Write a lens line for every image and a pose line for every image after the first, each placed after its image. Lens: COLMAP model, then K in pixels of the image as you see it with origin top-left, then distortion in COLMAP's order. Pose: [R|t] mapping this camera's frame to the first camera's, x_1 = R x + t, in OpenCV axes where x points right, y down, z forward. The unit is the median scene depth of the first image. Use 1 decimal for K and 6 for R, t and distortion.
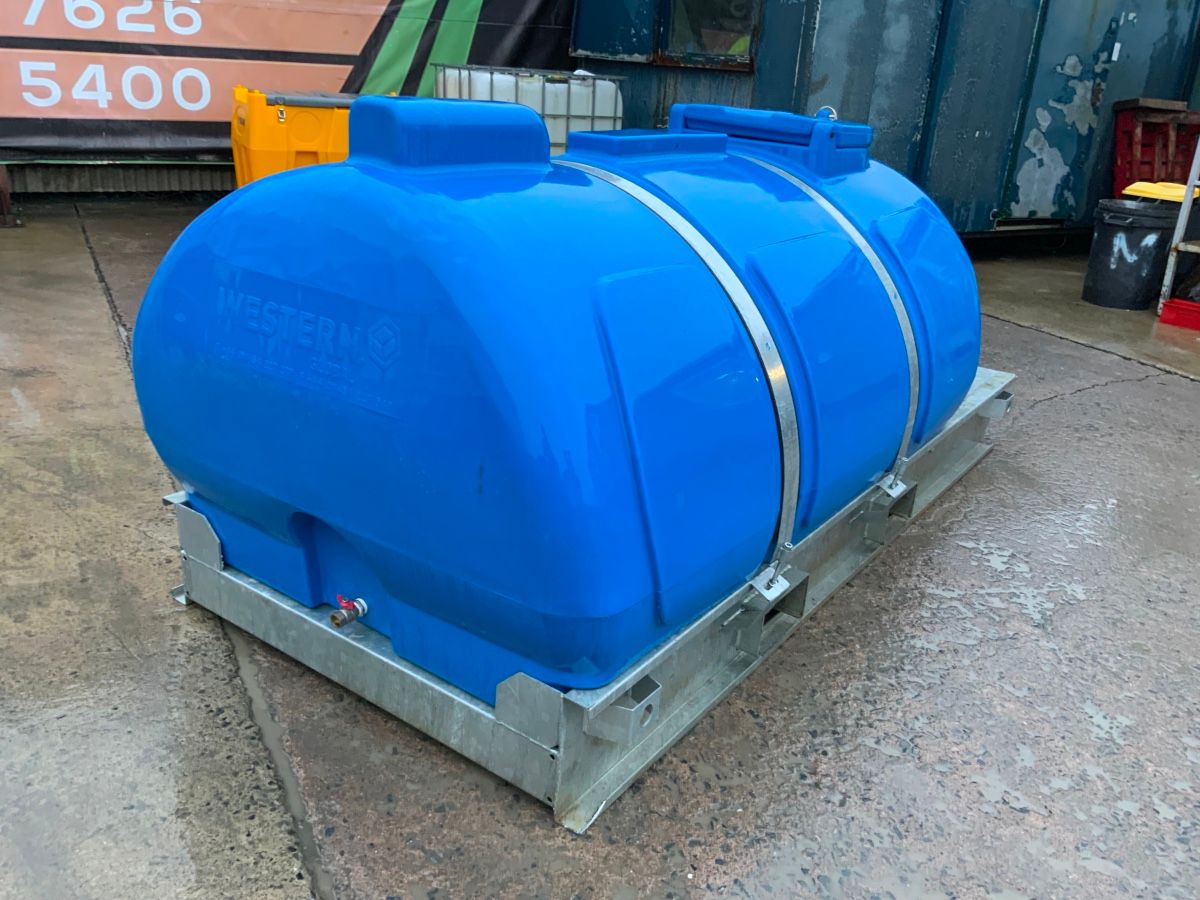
lens RADIAL K [[991.2, 0, 604.4], [0, 991.2, 450.9], [0, 0, 1]] dist [0.038486, -0.077442]
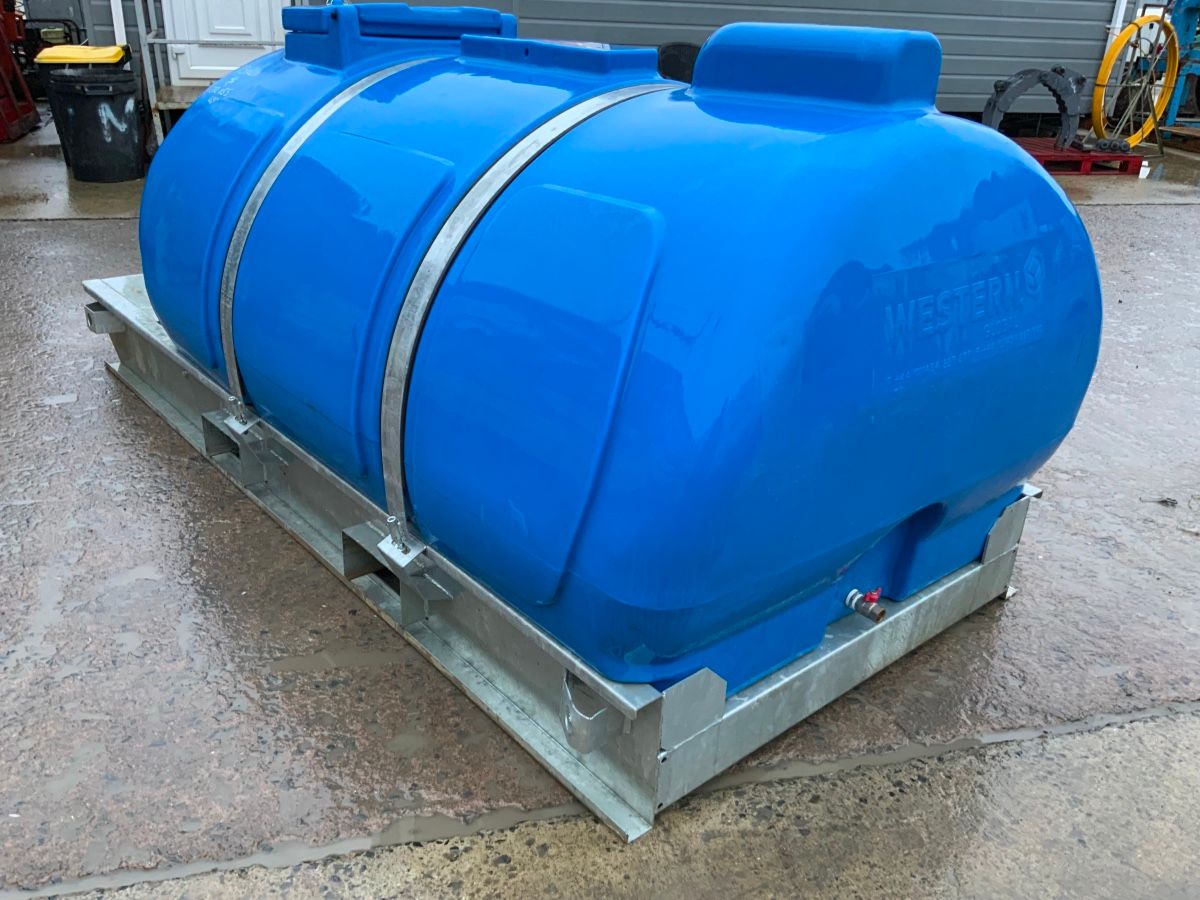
lens RADIAL K [[991.2, 0, 603.5], [0, 991.2, 447.3], [0, 0, 1]] dist [0.038486, -0.077442]
pose [[0.253405, -0.461061, 0.850417, -1.086558], [0.337731, 0.865960, 0.368851, -0.406583], [-0.906490, 0.193743, 0.375154, 0.886562]]
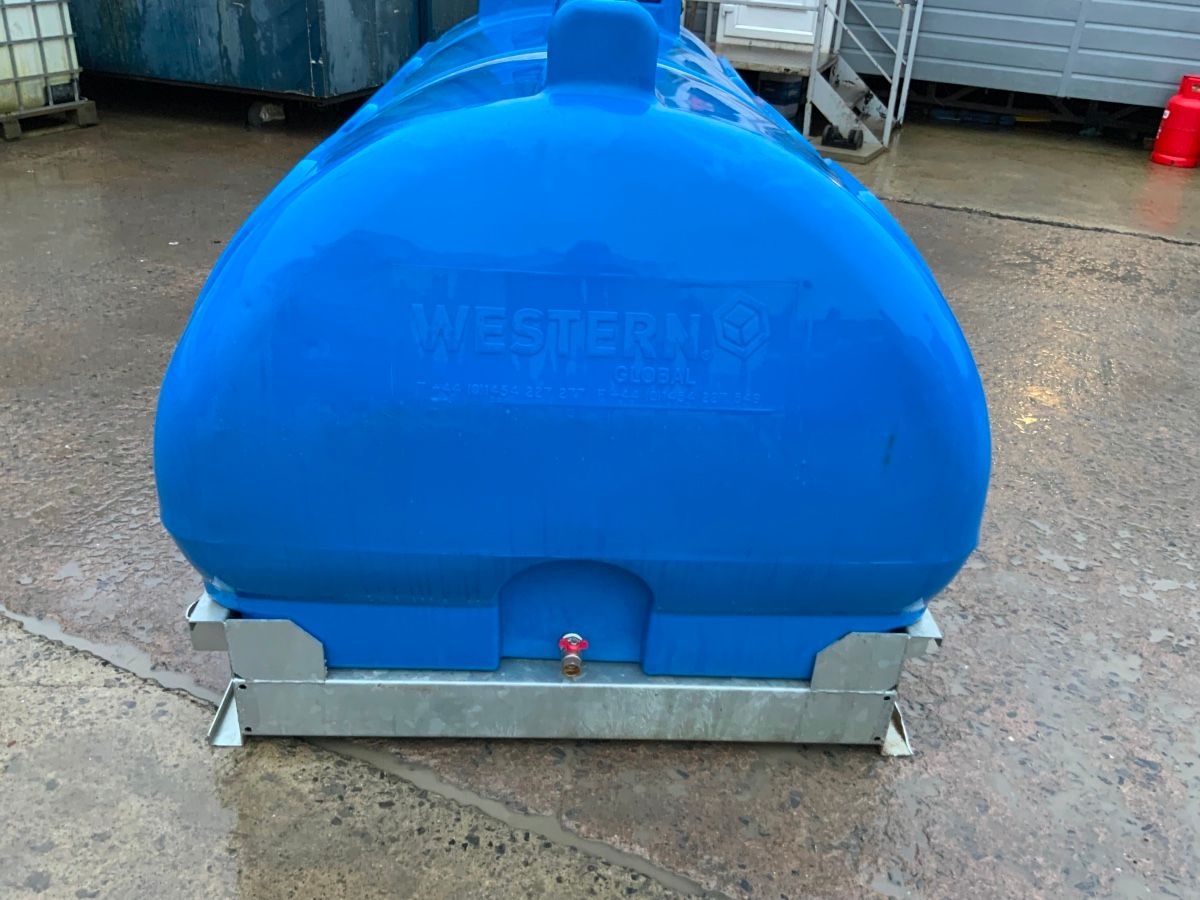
lens RADIAL K [[991.2, 0, 603.8], [0, 991.2, 443.9], [0, 0, 1]] dist [0.038486, -0.077442]
pose [[0.795650, -0.308381, 0.521385, -0.637818], [0.225429, 0.949634, 0.217664, -0.183148], [-0.562249, -0.055649, 0.825094, 0.333409]]
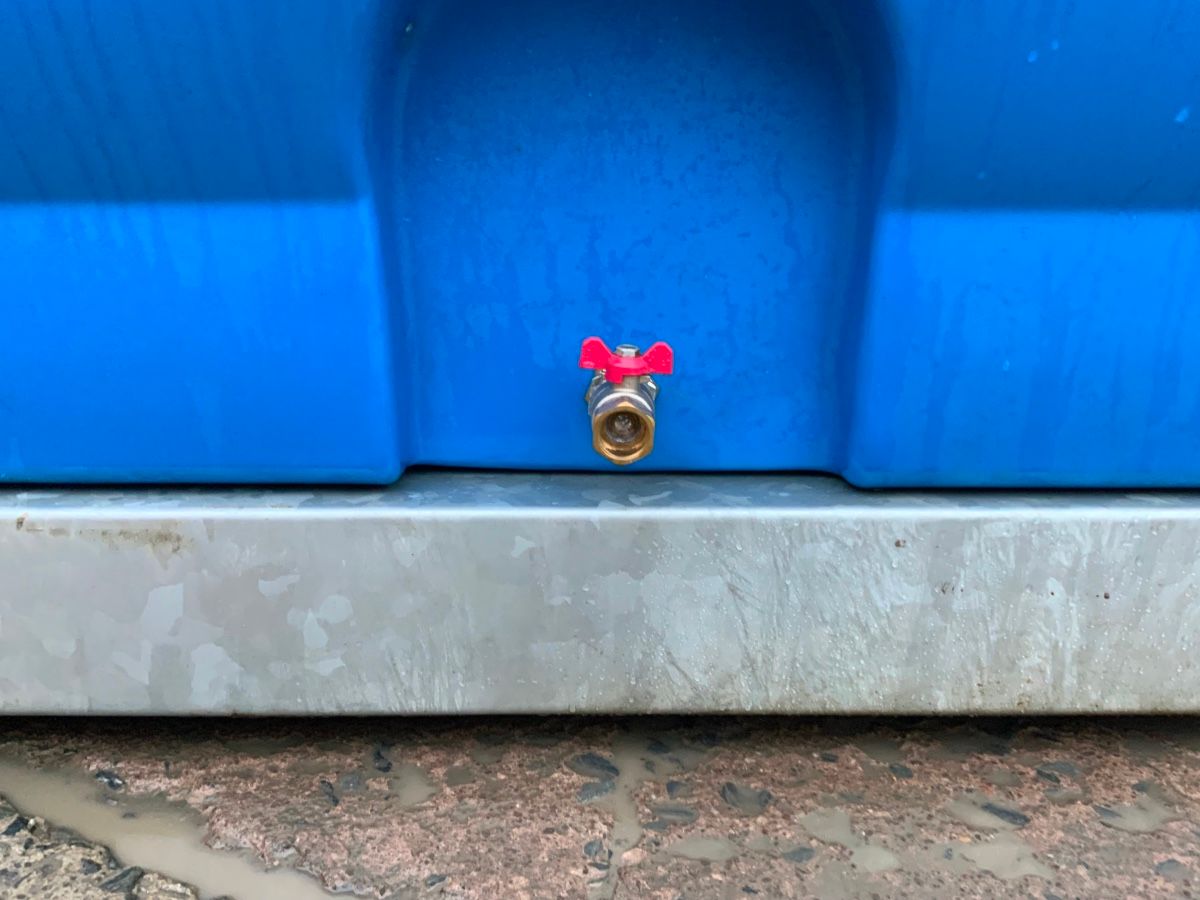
lens RADIAL K [[991.2, 0, 597.3], [0, 991.2, 456.5], [0, 0, 1]] dist [0.038486, -0.077442]
pose [[0.815532, -0.230518, 0.530818, -0.421331], [0.271084, 0.962554, 0.001523, 0.181160], [-0.511292, 0.142655, 0.847484, 0.822947]]
